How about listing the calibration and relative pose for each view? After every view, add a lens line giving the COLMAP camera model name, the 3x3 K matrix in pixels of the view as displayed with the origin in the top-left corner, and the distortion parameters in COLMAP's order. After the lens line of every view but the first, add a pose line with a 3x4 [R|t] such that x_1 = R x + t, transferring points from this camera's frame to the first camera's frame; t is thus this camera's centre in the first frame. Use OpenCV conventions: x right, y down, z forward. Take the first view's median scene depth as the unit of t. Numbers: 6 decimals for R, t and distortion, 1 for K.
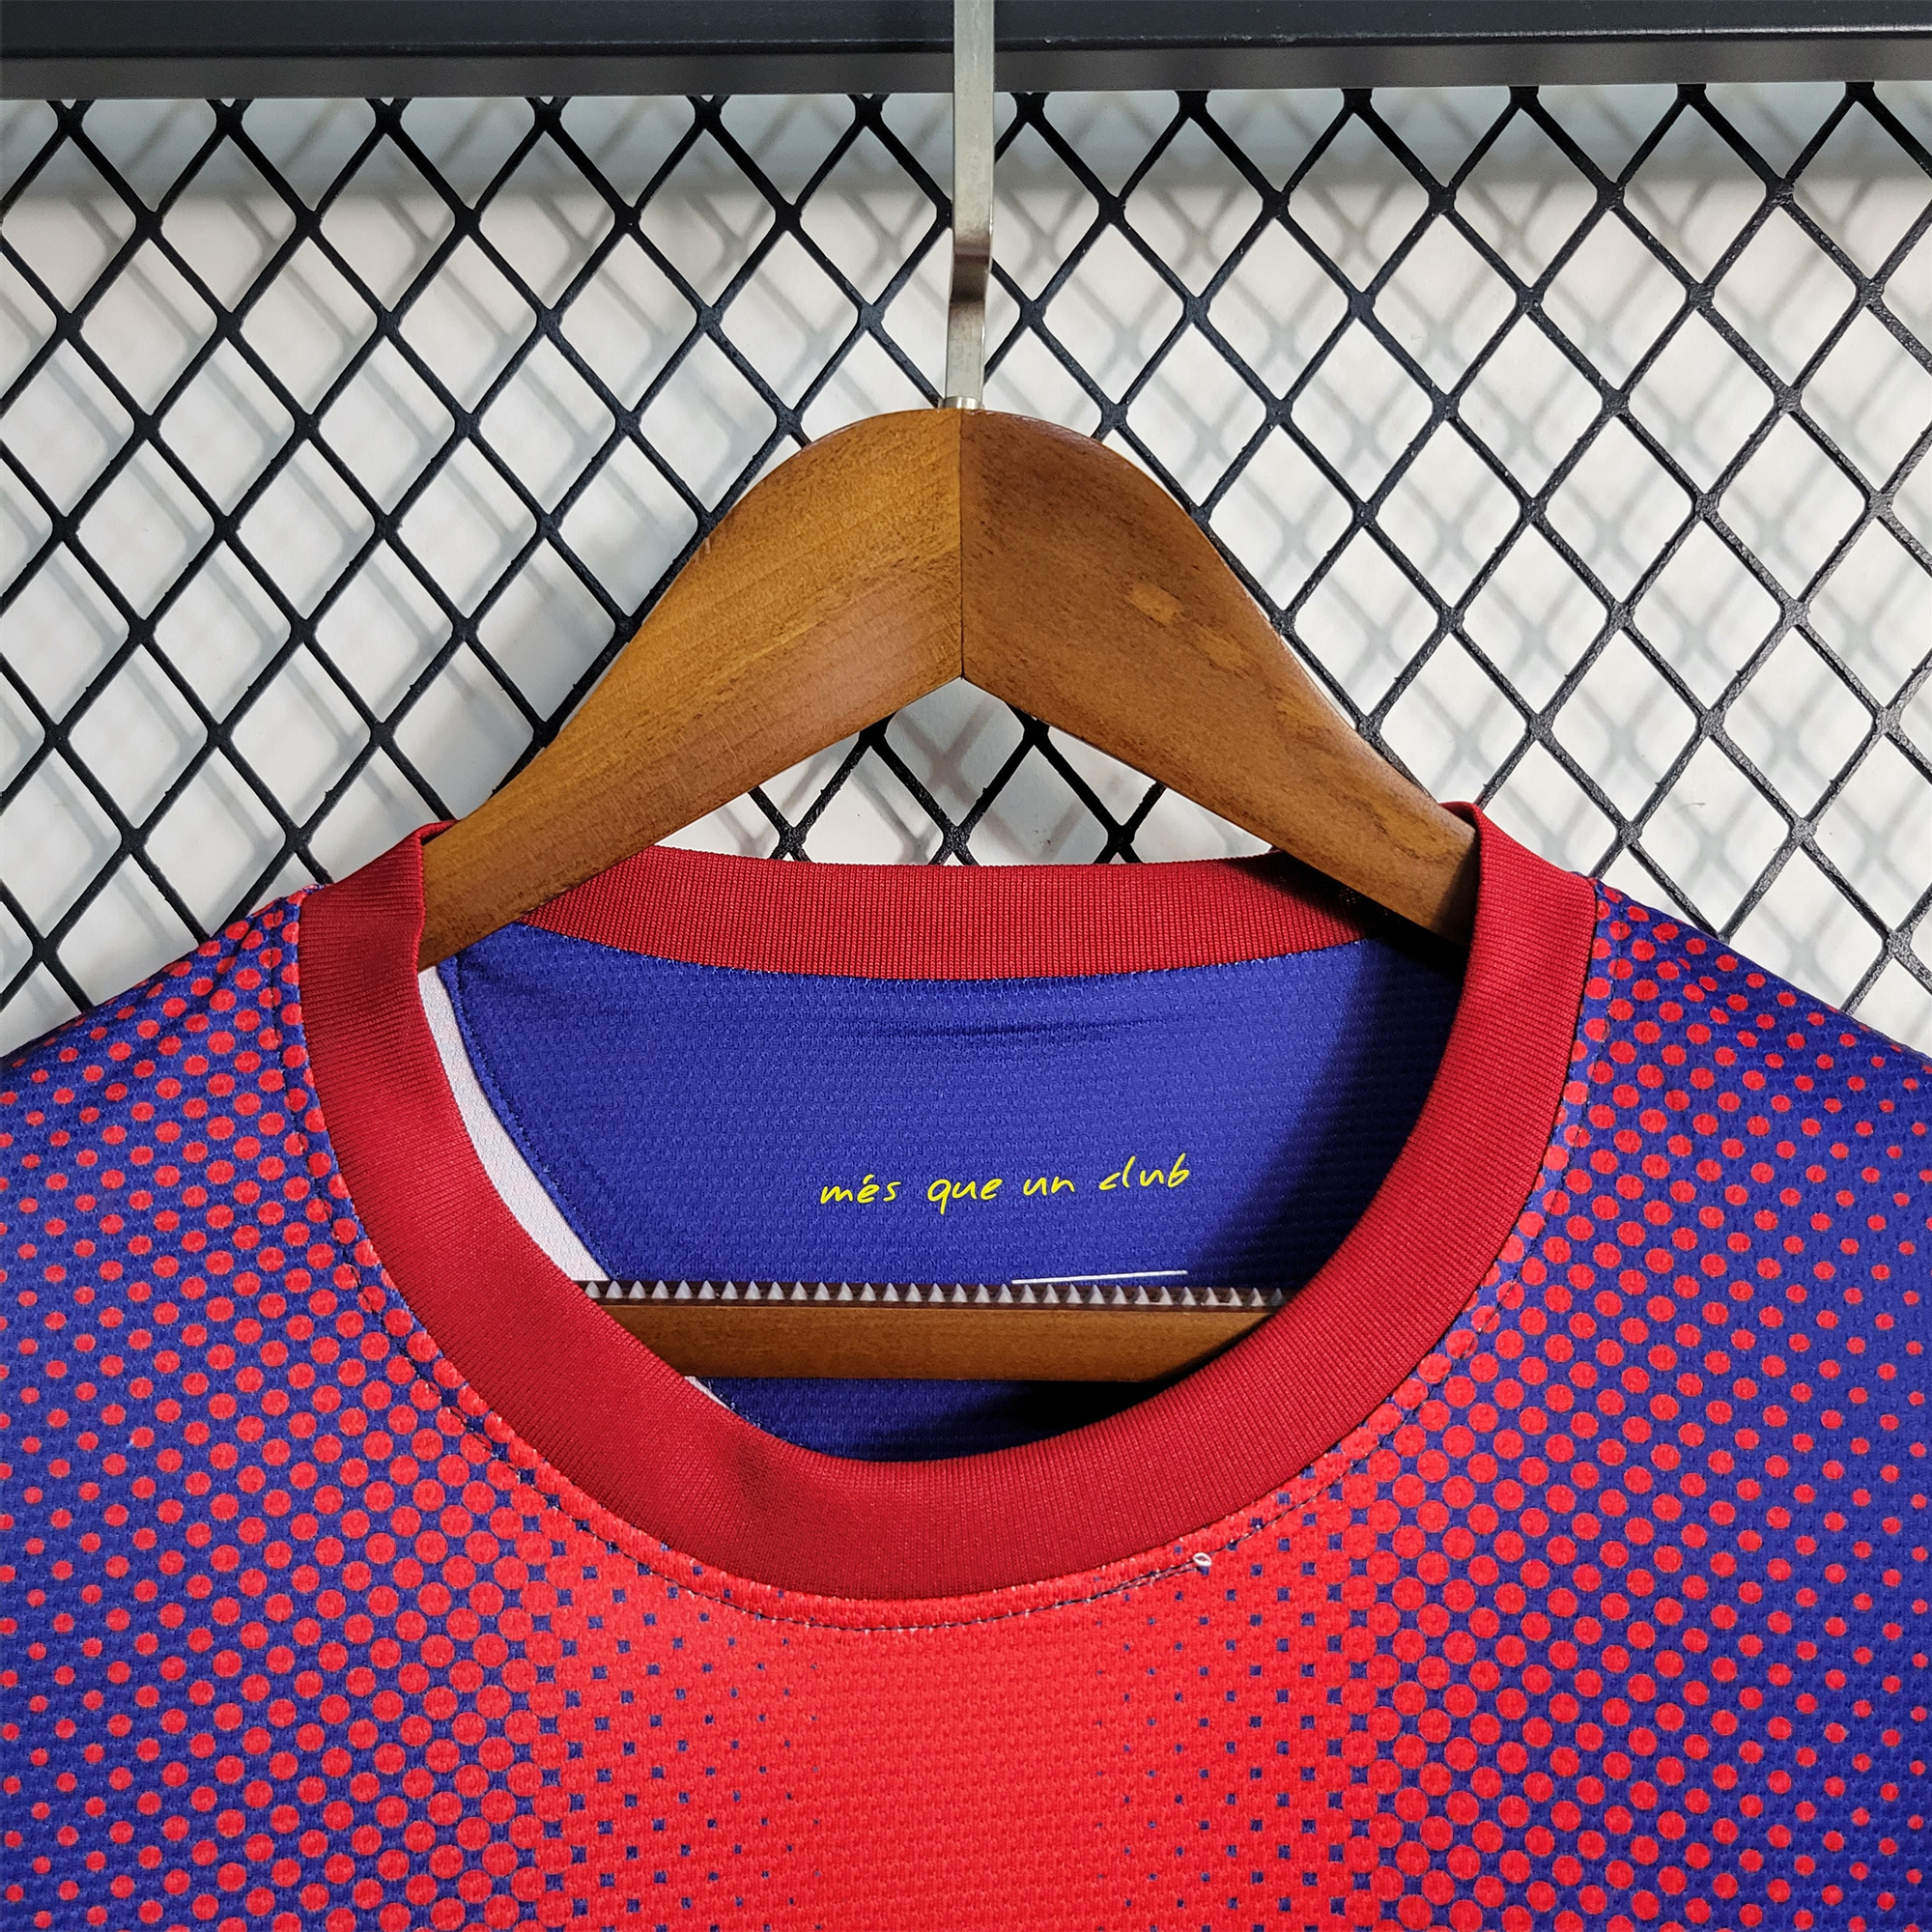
lens RADIAL K [[2074.0, 0, 973.9], [0, 2074.0, 955.7], [0, 0, 1]] dist [0.020496, 0.000000]
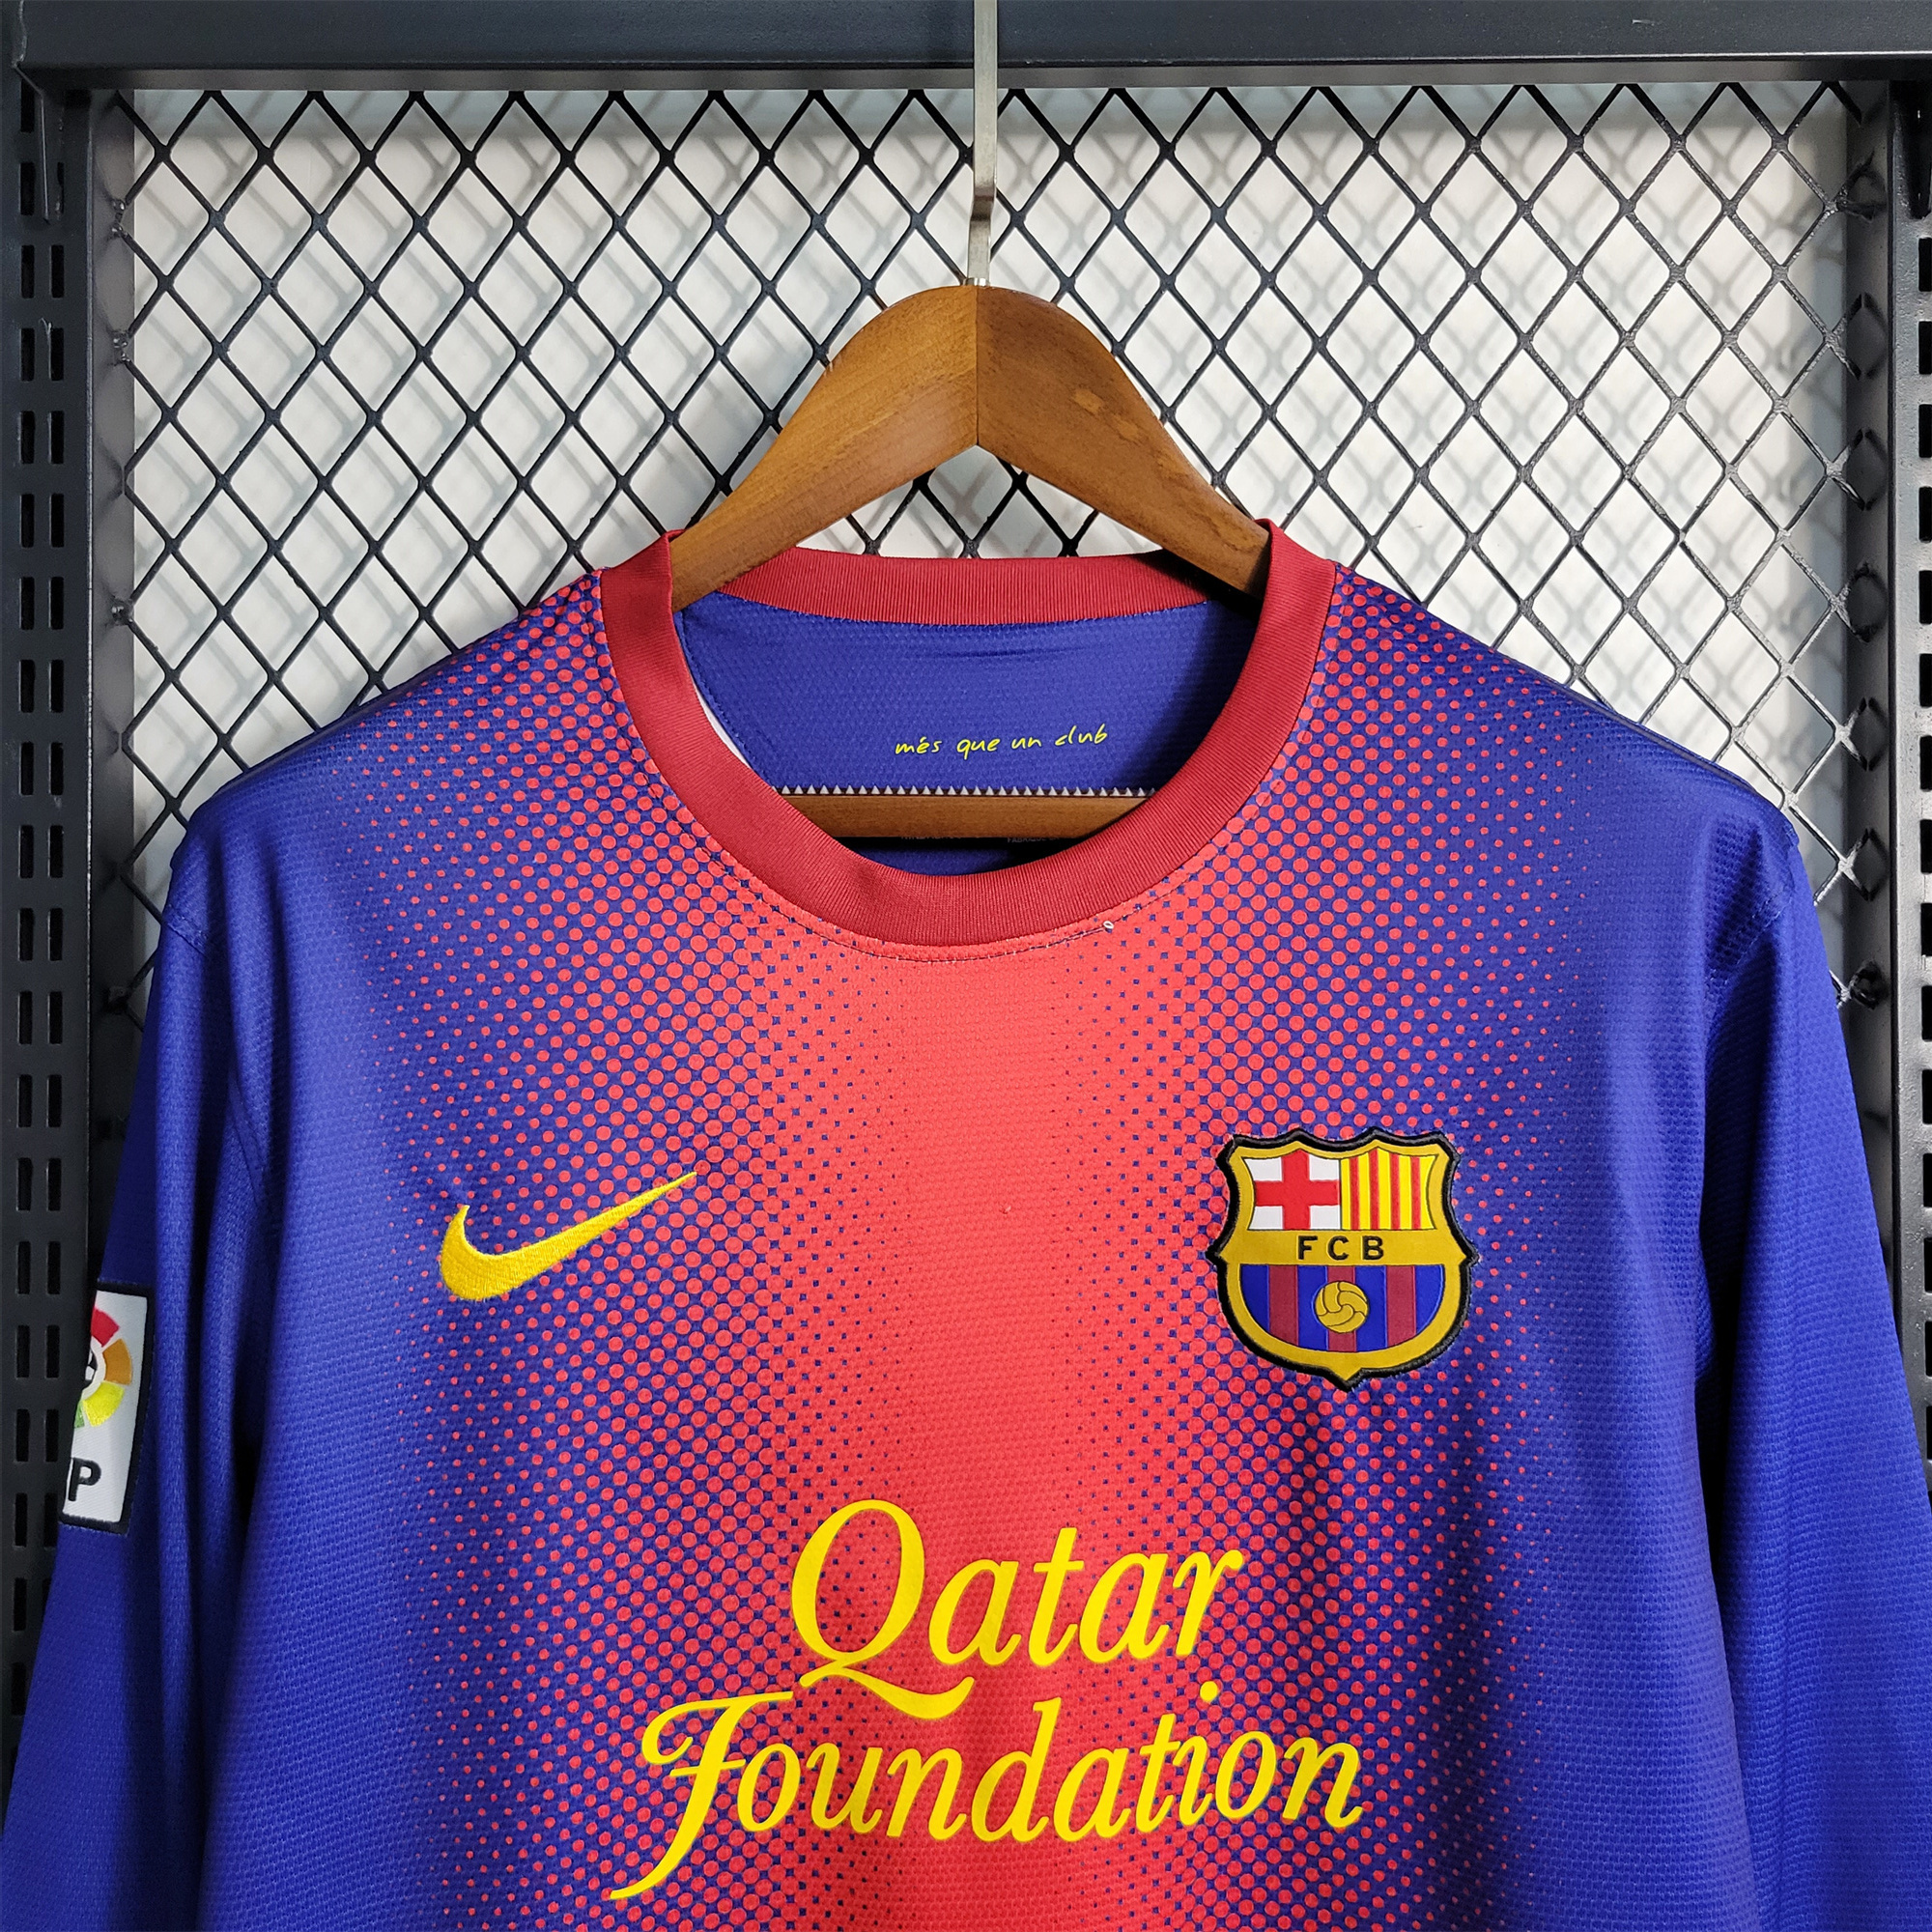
lens RADIAL K [[2074.0, 0, 967.0], [0, 2074.0, 978.1], [0, 0, 1]] dist [0.020496, 0.000000]
pose [[0.999947, -0.001243, 0.010229, -0.029483], [0.000227, 0.995117, 0.098707, 0.124355], [-0.010302, -0.098699, 0.995064, -0.693334]]
